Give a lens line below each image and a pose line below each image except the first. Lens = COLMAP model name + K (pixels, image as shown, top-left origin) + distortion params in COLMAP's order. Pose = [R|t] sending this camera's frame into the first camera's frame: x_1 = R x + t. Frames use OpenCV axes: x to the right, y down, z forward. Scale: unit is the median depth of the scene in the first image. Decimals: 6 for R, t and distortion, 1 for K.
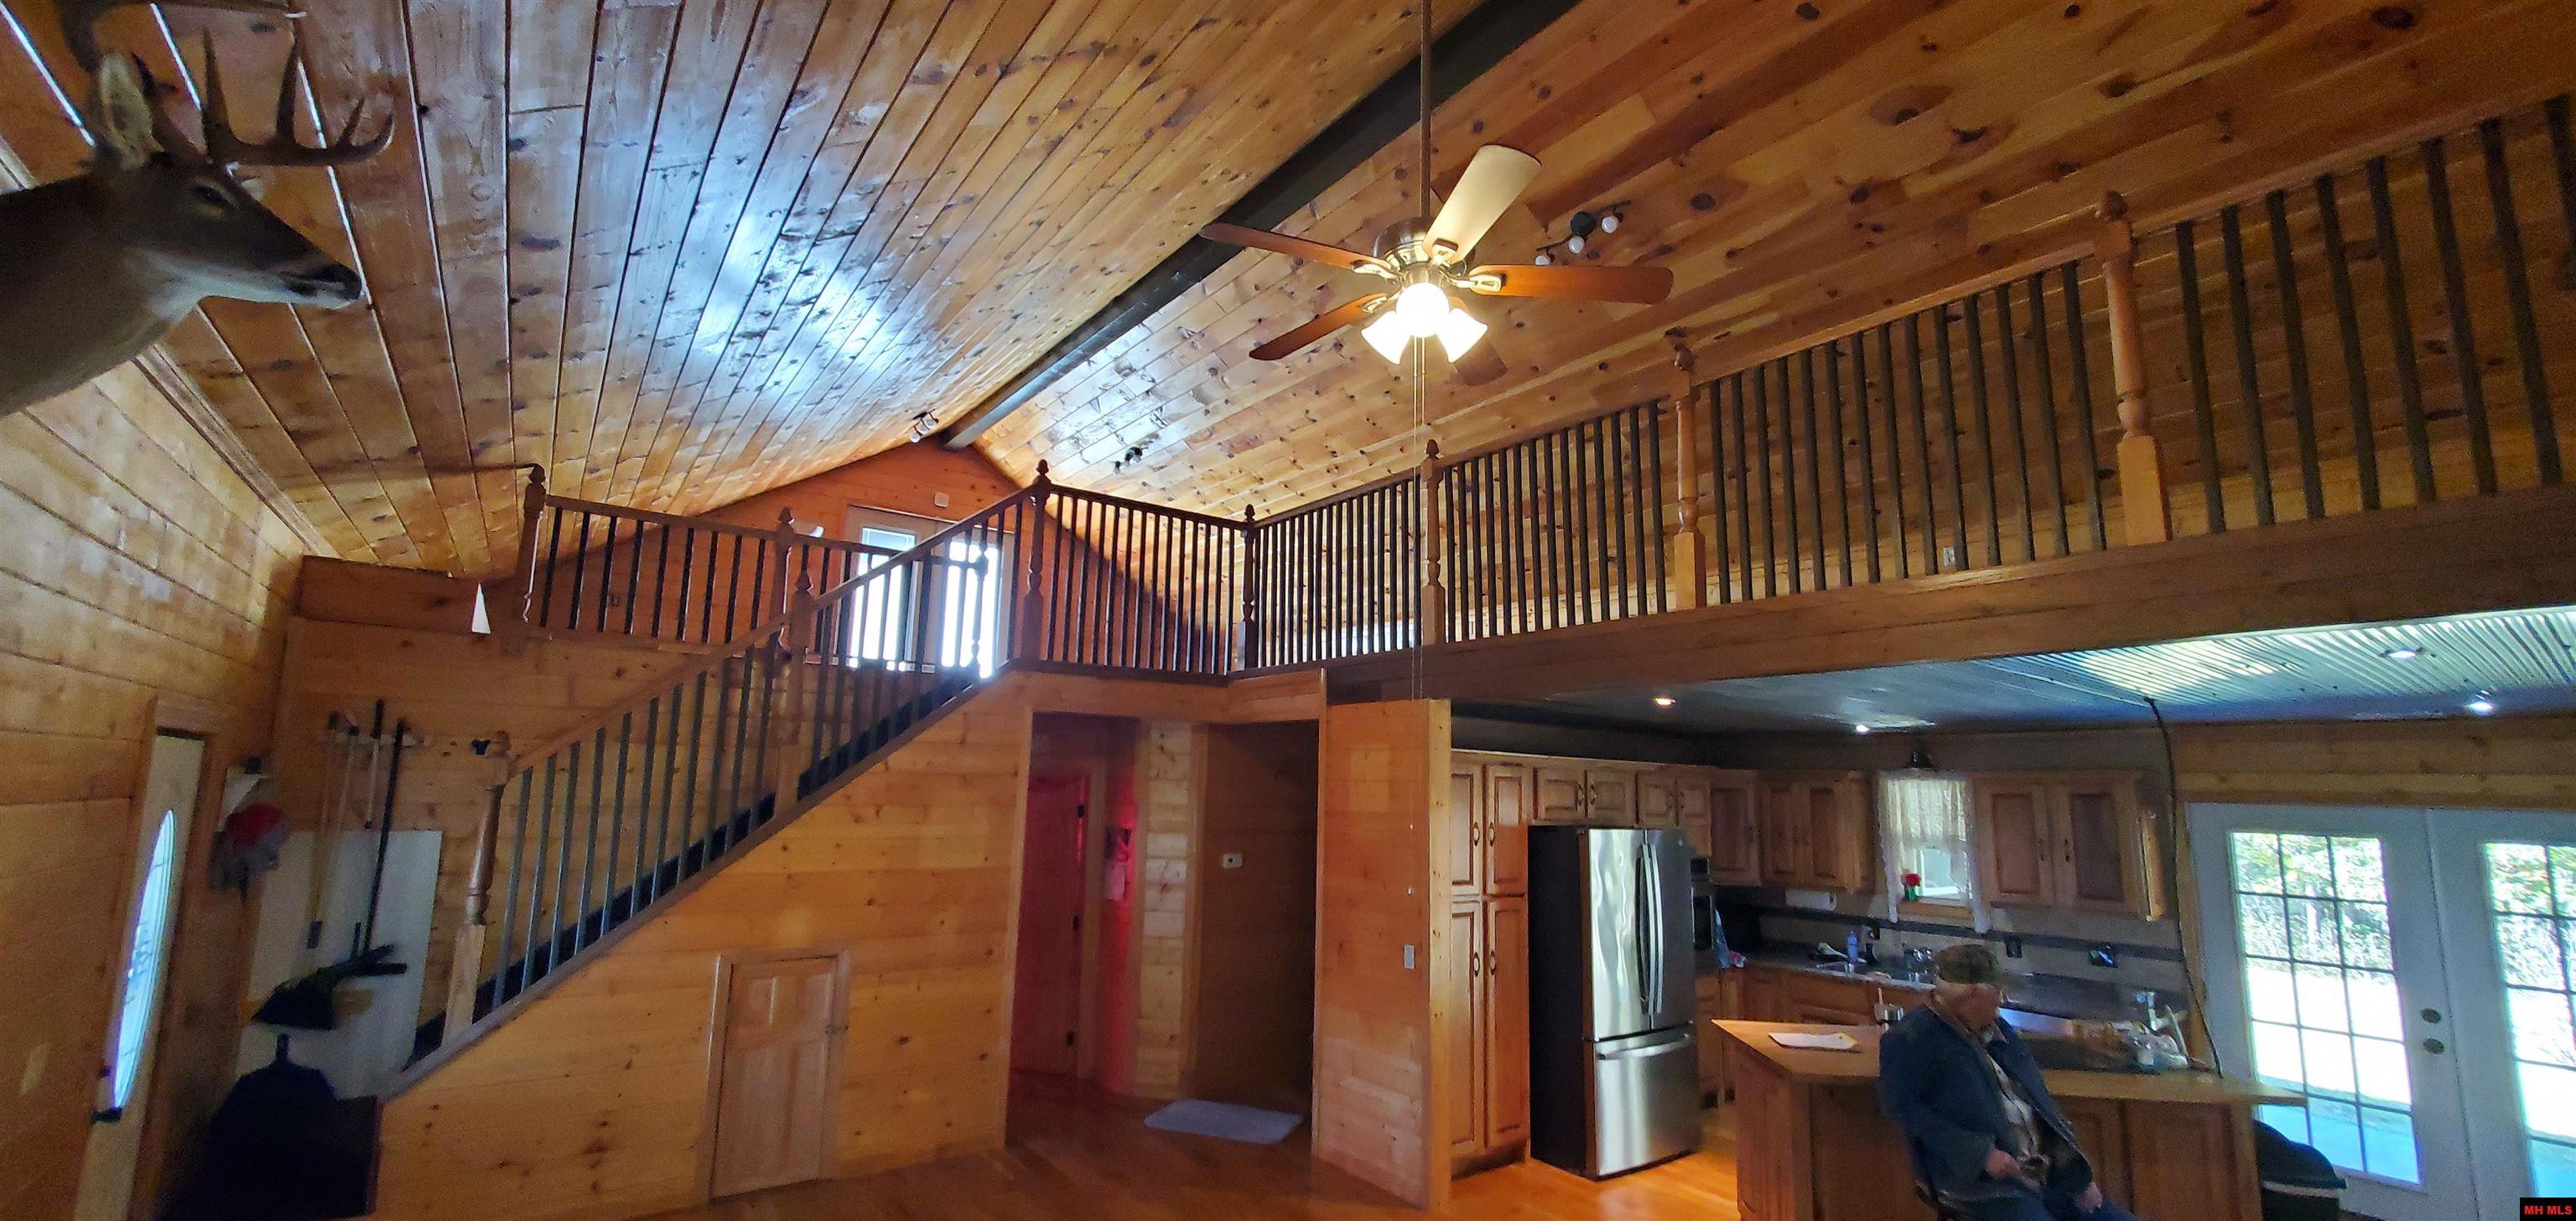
lens RADIAL K [[1017.4, 0, 1294.0], [0, 1017.4, 639.4], [0, 0, 1]] dist [-0.000007, -0.000120]
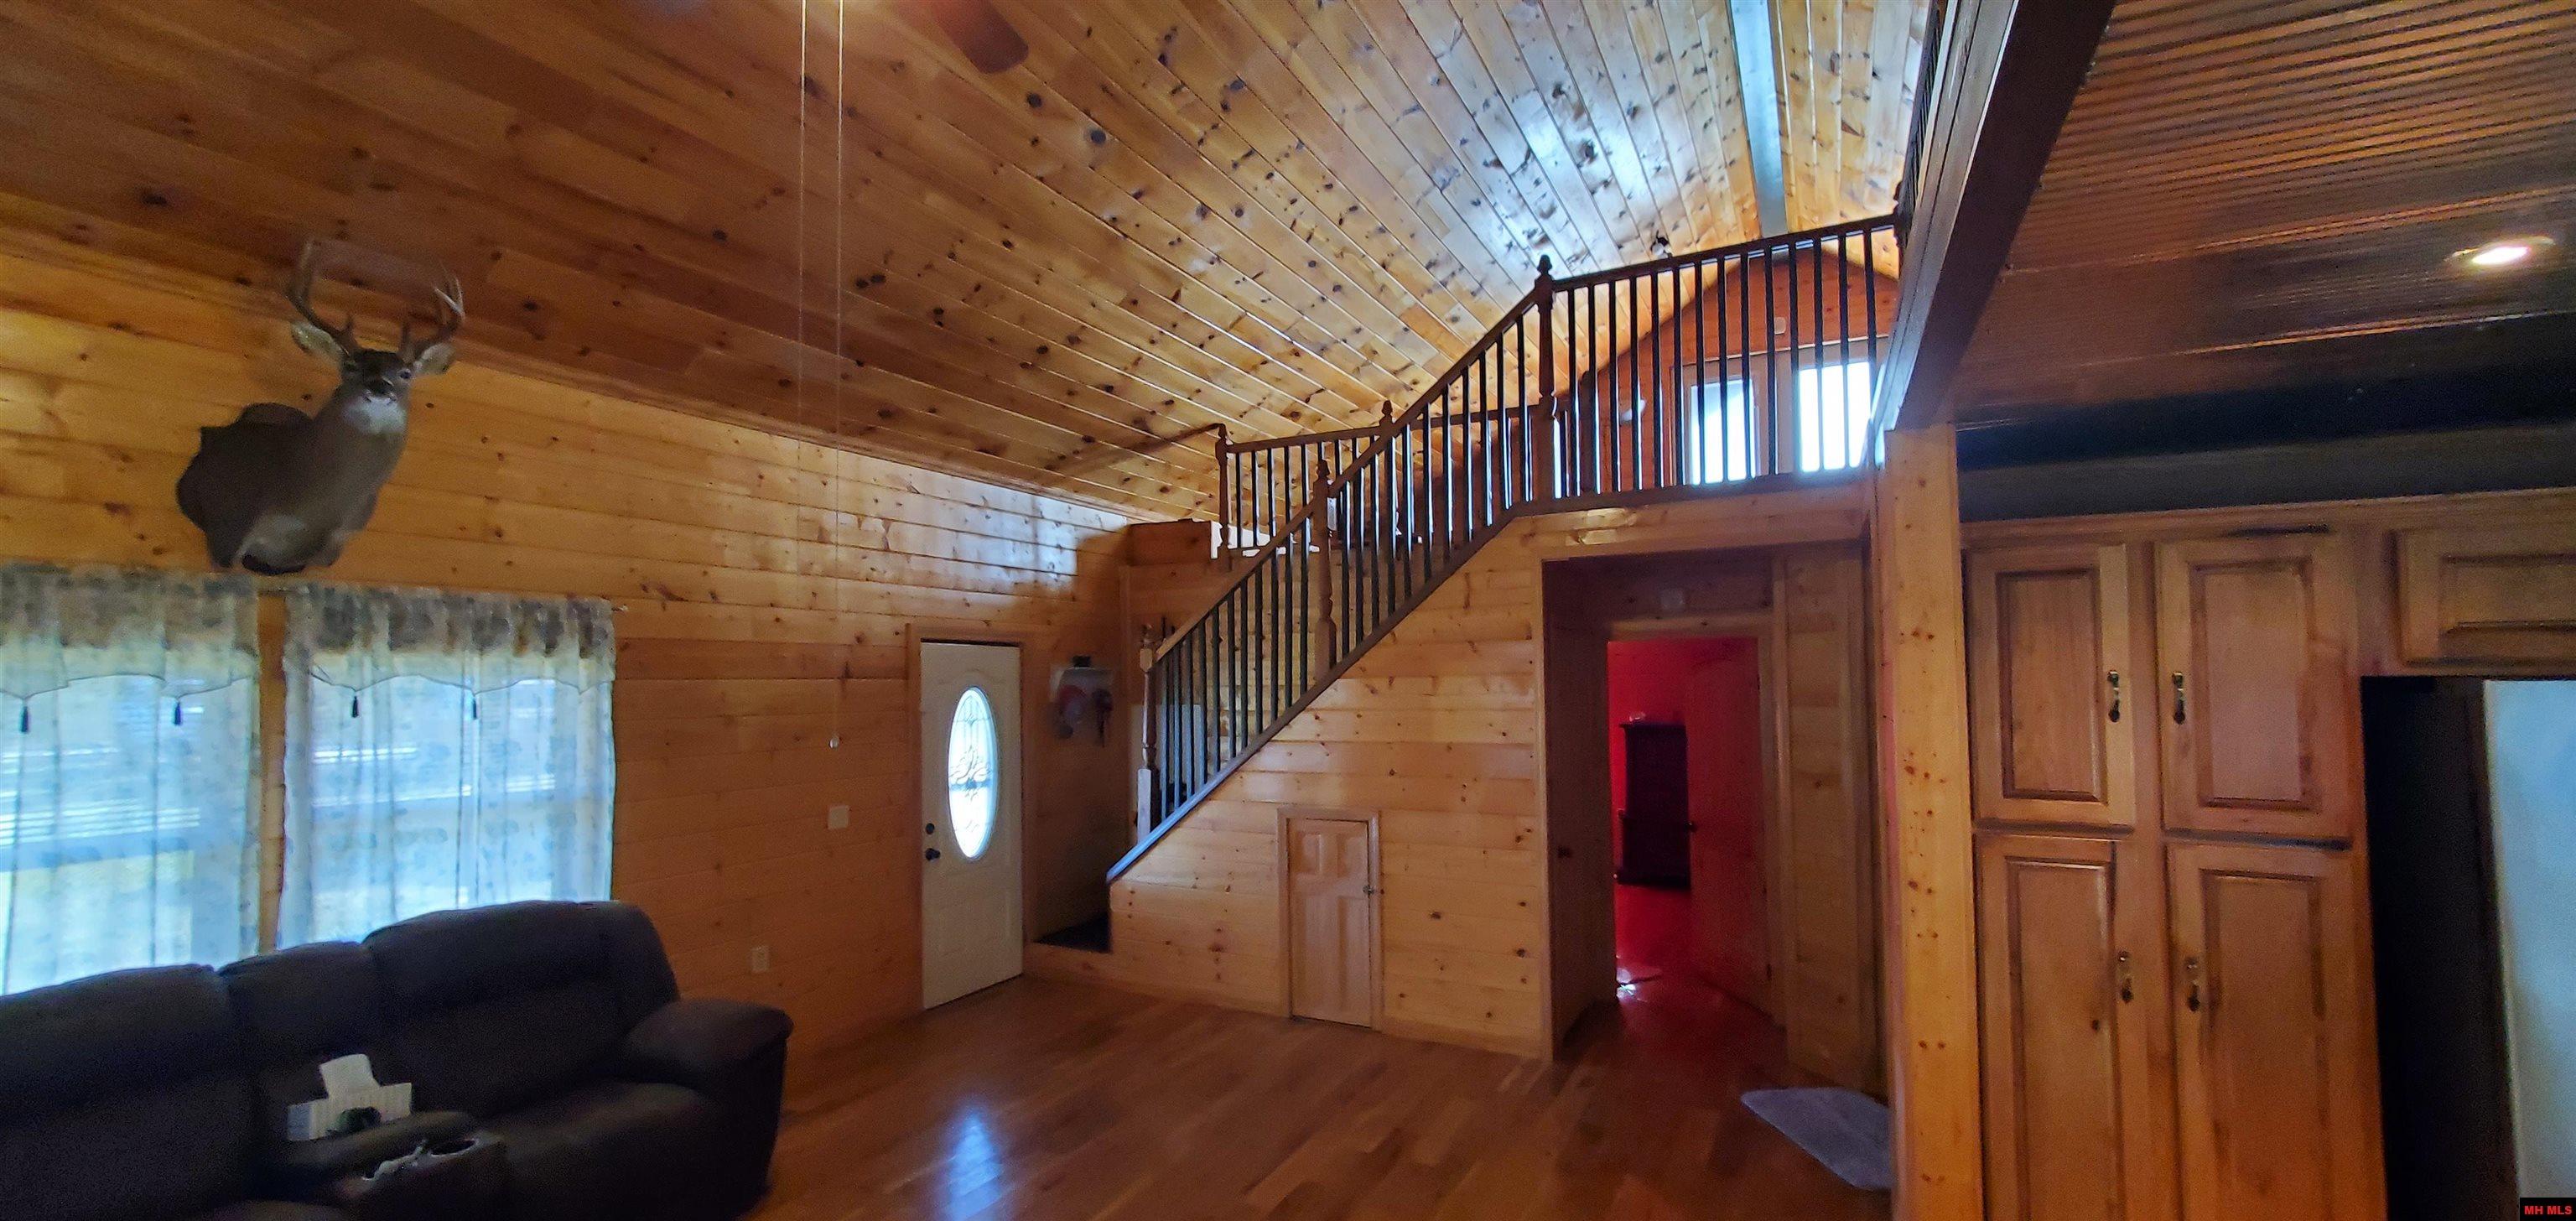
lens RADIAL K [[1017.4, 0, 1294.0], [0, 1017.4, 639.4], [0, 0, 1]] dist [-0.000007, -0.000120]
pose [[0.431157, -0.065382, -0.899905, 0.440640], [0.153430, 0.988158, 0.001716, 0.110439], [0.889136, -0.138812, 0.436083, 0.490095]]
